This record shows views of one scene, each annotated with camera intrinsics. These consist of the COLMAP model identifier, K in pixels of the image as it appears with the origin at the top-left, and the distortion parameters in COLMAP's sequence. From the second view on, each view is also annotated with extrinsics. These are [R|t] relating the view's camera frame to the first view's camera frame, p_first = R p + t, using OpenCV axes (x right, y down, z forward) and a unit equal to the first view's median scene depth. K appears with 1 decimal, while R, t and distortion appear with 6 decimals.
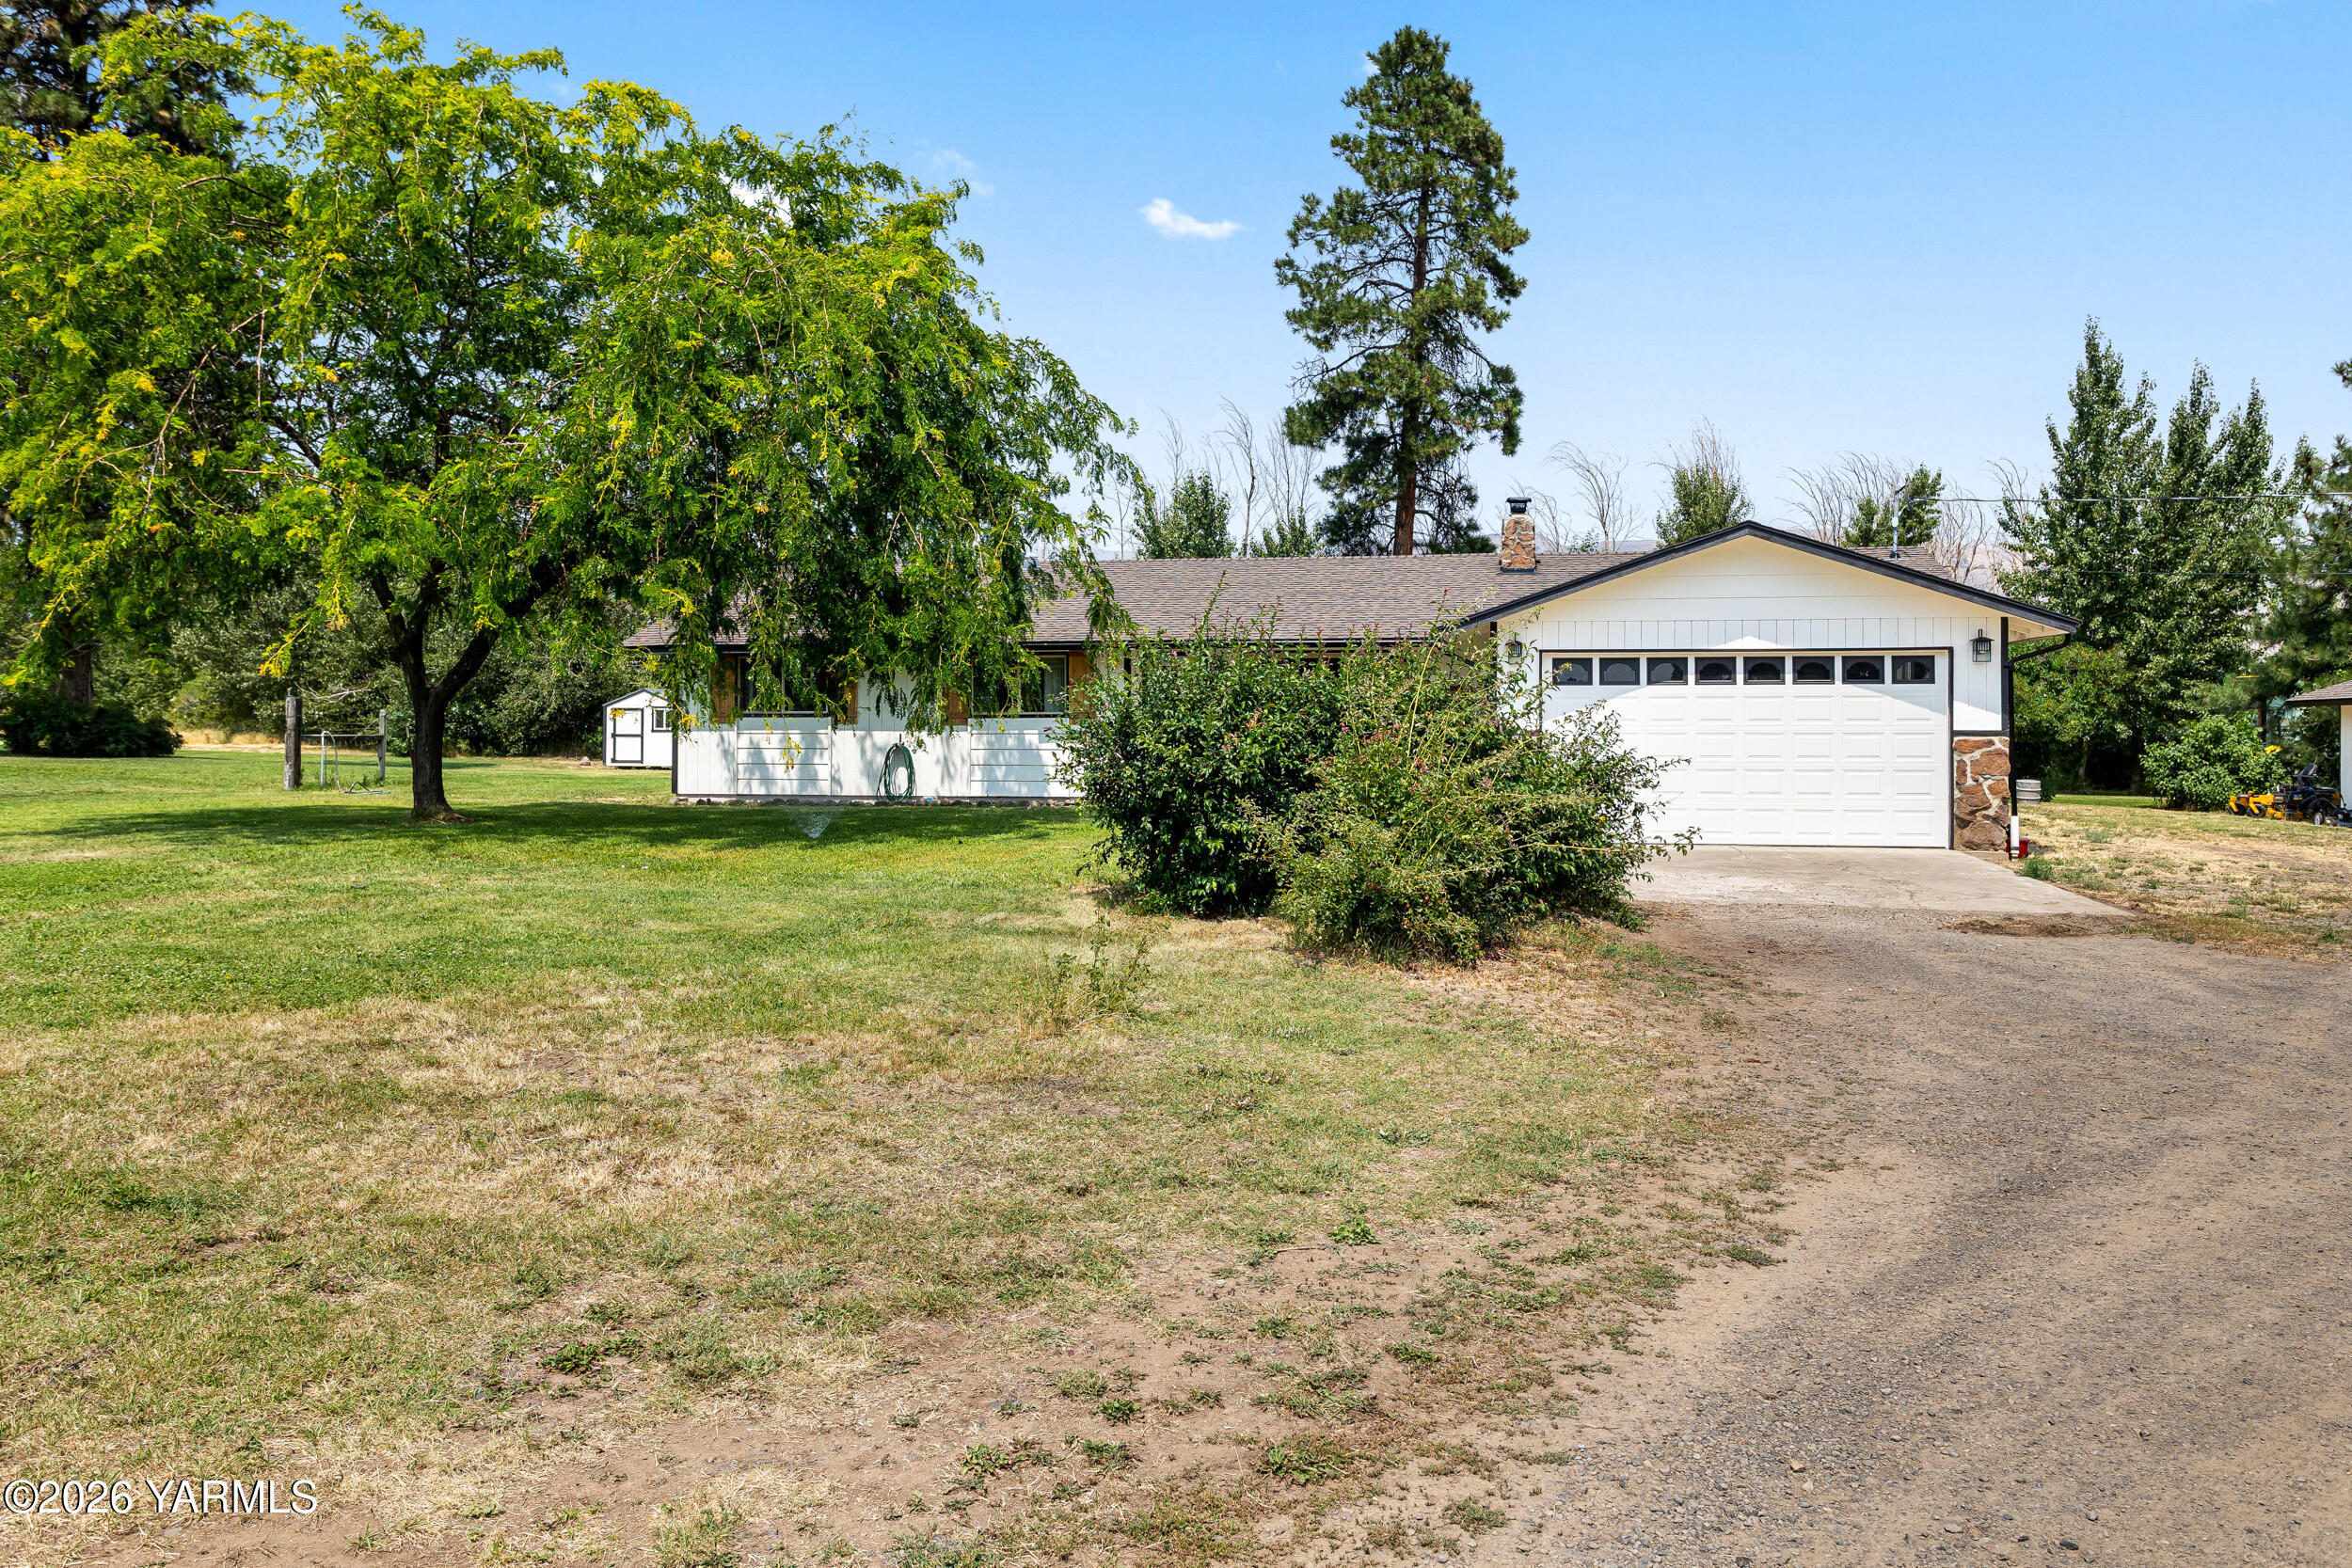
lens RADIAL K [[1795.2, 0, 1177.2], [0, 1795.2, 767.7], [0, 0, 1]] dist [-0.001502, -0.000187]
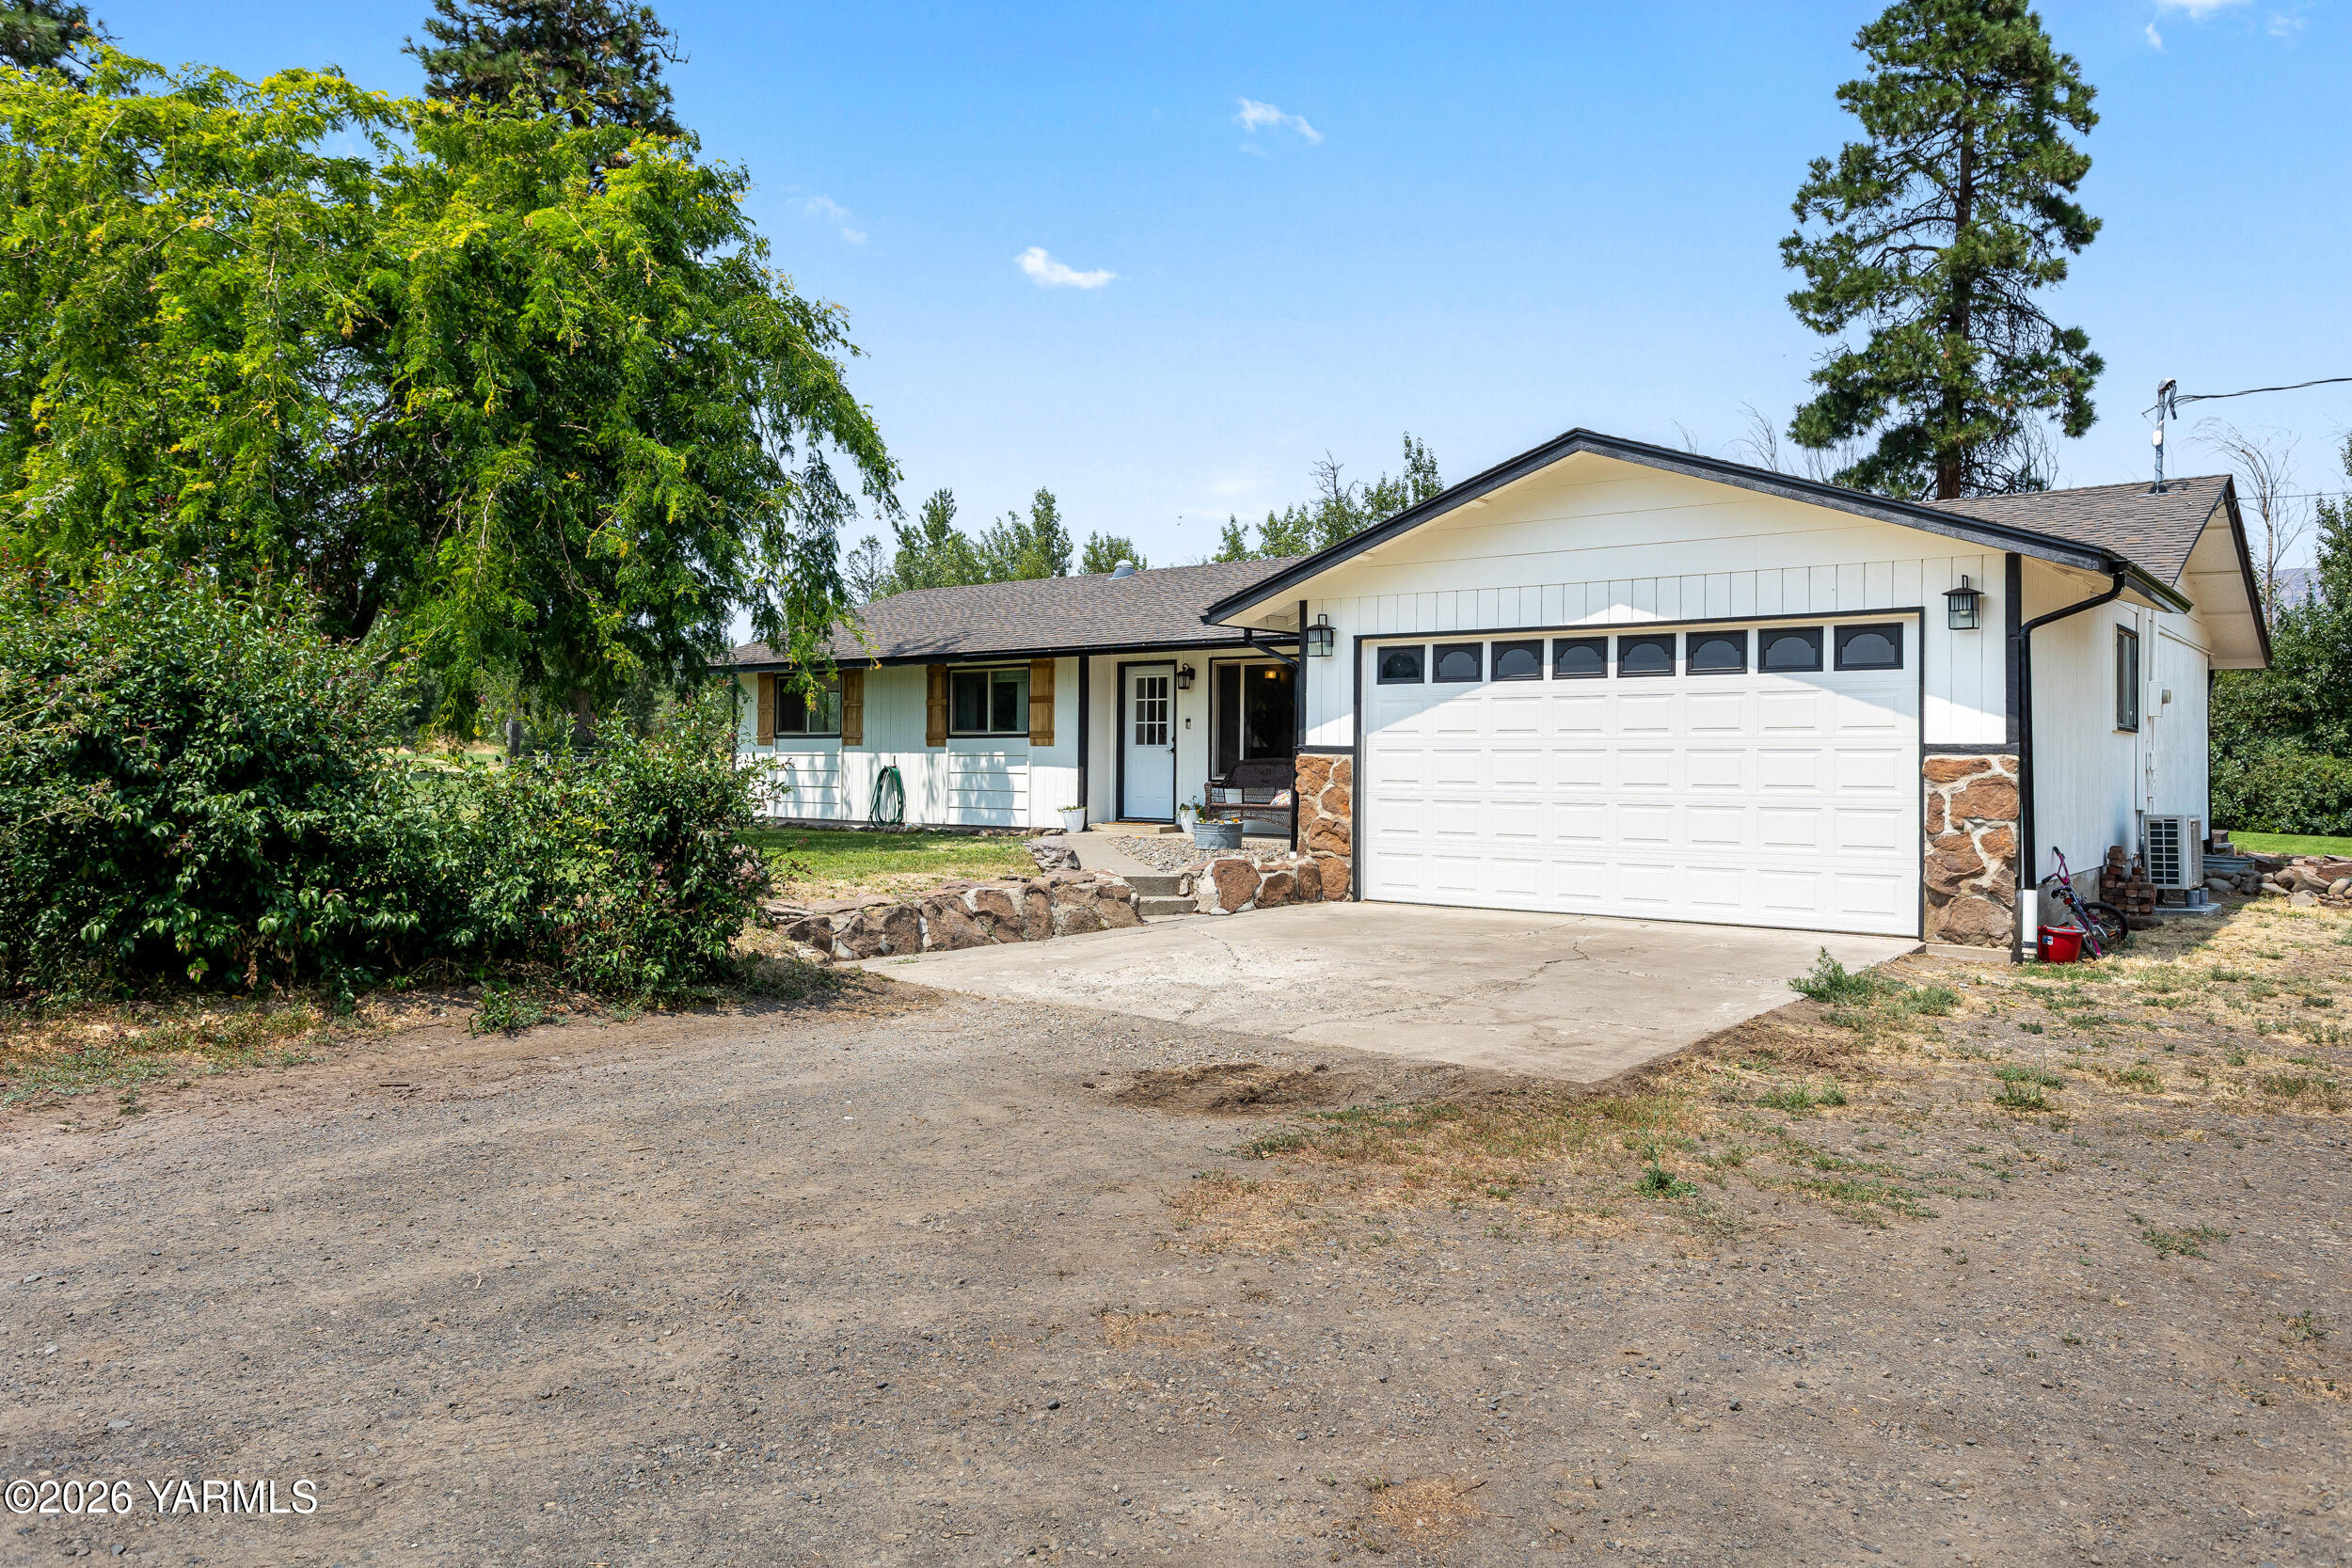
lens RADIAL K [[1641.9, 0, 1175.2], [0, 1641.9, 796.2], [0, 0, 1]] dist [0.004697, 0.001188]
pose [[0.887954, 0.014487, -0.459704, 0.173110], [-0.017970, 0.999833, -0.003203, 0.001106], [0.459581, 0.011105, 0.888067, 0.146424]]
